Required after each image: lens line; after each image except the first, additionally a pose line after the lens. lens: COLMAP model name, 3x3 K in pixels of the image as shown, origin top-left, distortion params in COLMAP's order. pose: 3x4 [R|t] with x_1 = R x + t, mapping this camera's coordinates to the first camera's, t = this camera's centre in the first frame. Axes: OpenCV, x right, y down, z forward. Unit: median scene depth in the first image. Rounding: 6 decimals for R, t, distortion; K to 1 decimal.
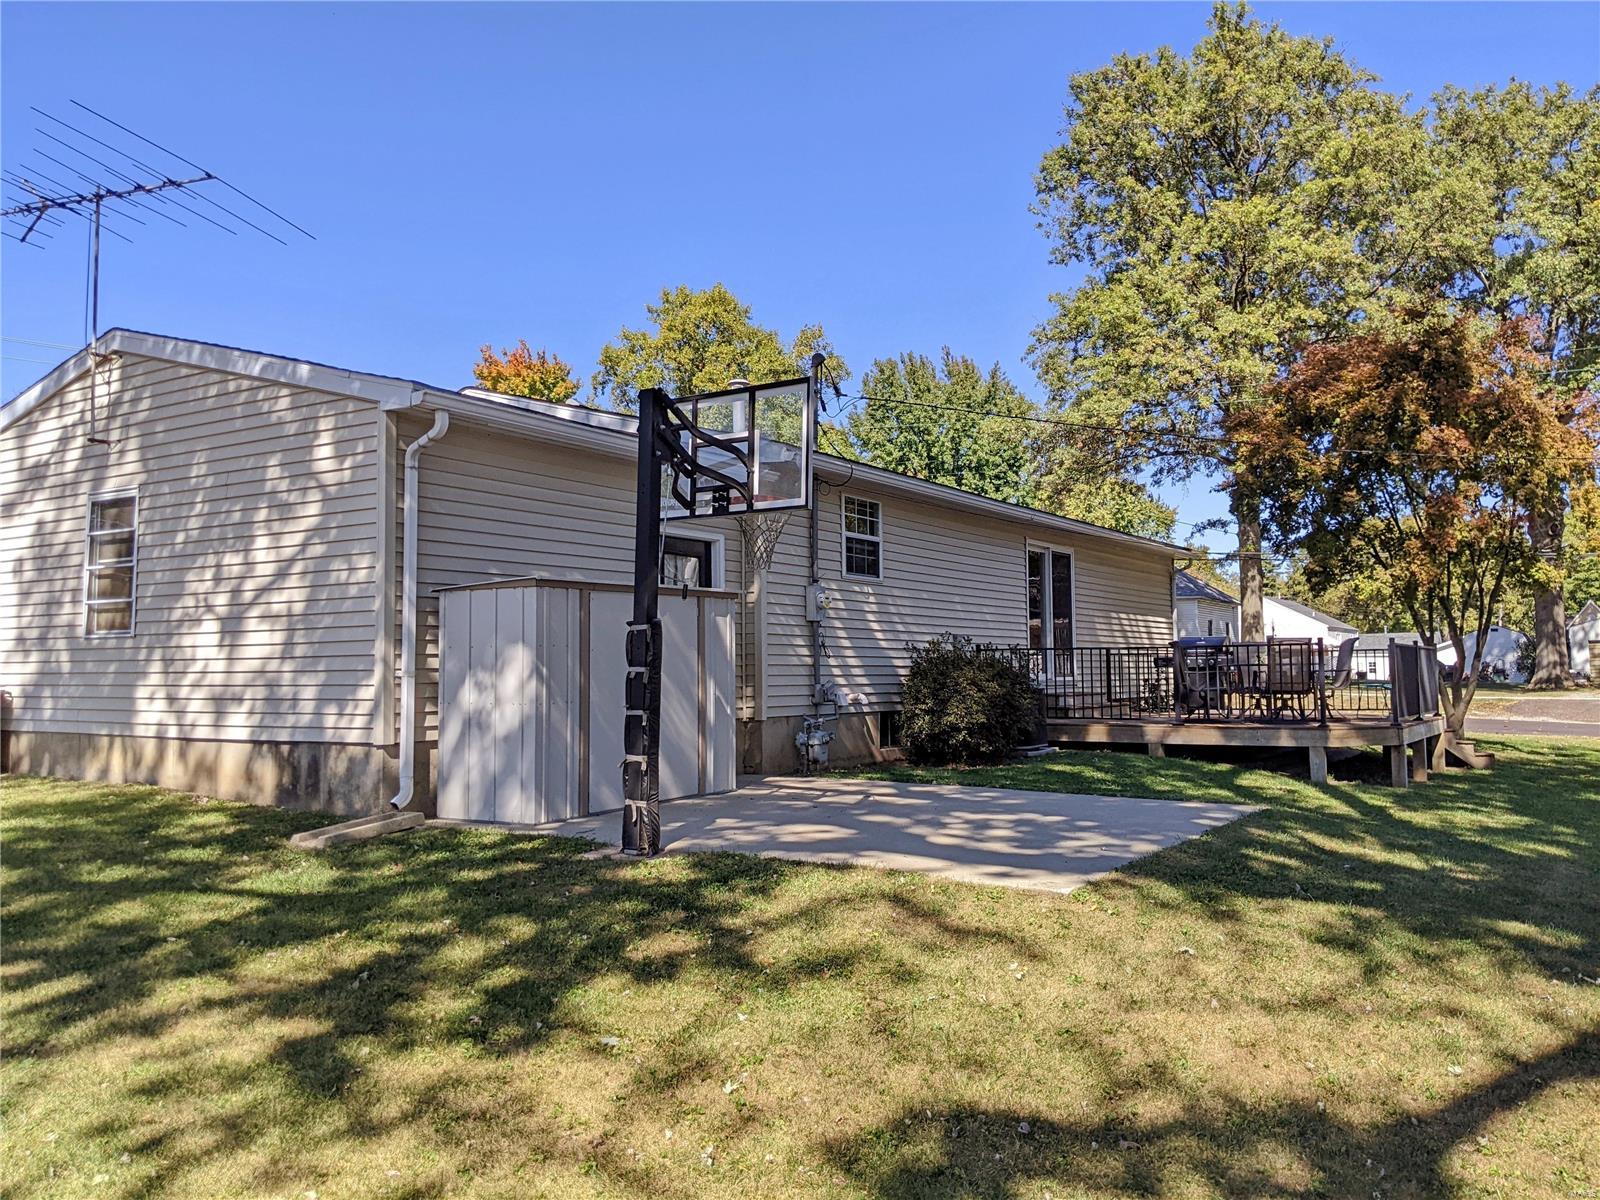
lens RADIAL K [[1259.4, 0, 793.9], [0, 1259.4, 573.5], [0, 0, 1]] dist [0.101782, -0.191182]
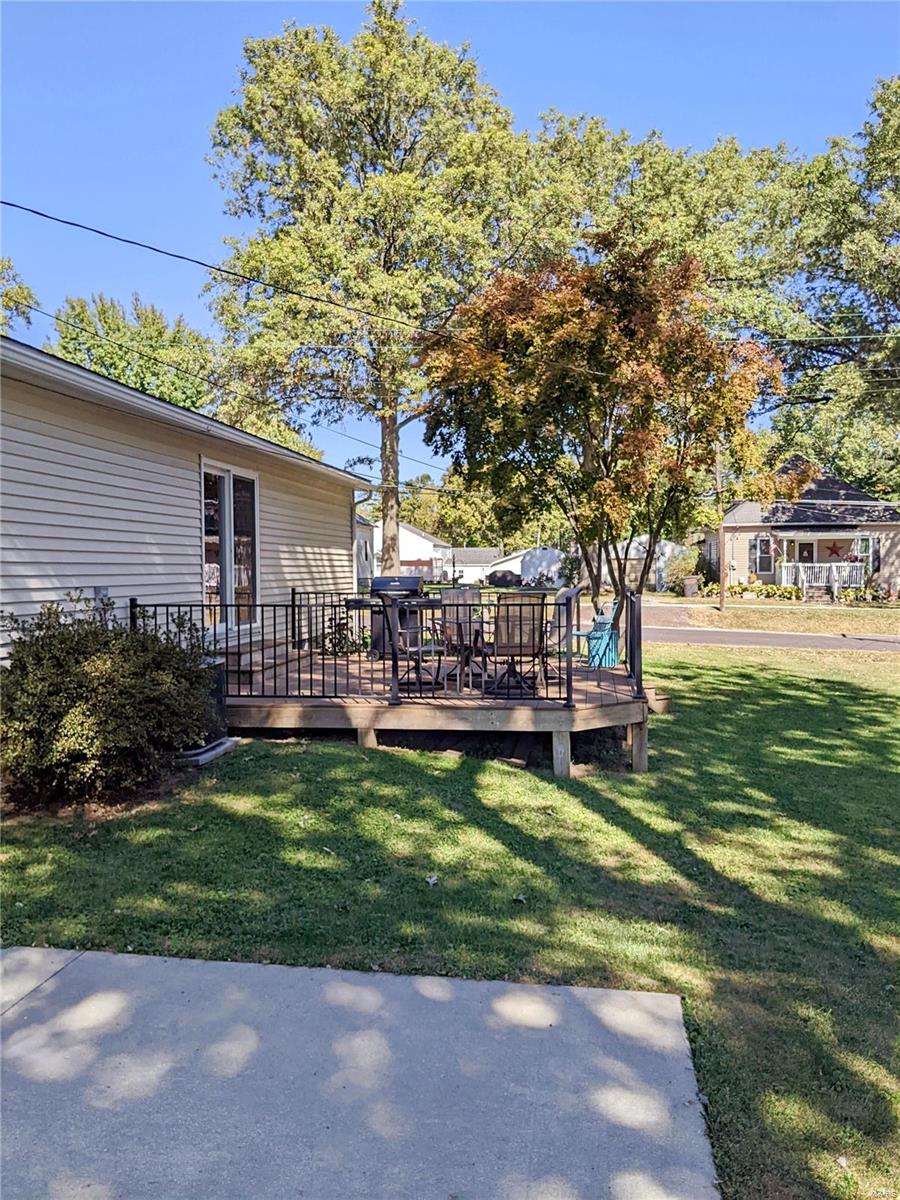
lens RADIAL K [[944.6, 0, 444.4], [0, 944.6, 603.6], [0, 0, 1]] dist [0.101782, -0.191182]
pose [[0.909140, -0.012485, 0.416303, 0.030638], [-0.034675, 0.993812, 0.105528, -0.001802], [-0.415044, -0.110375, 0.903081, 0.162621]]
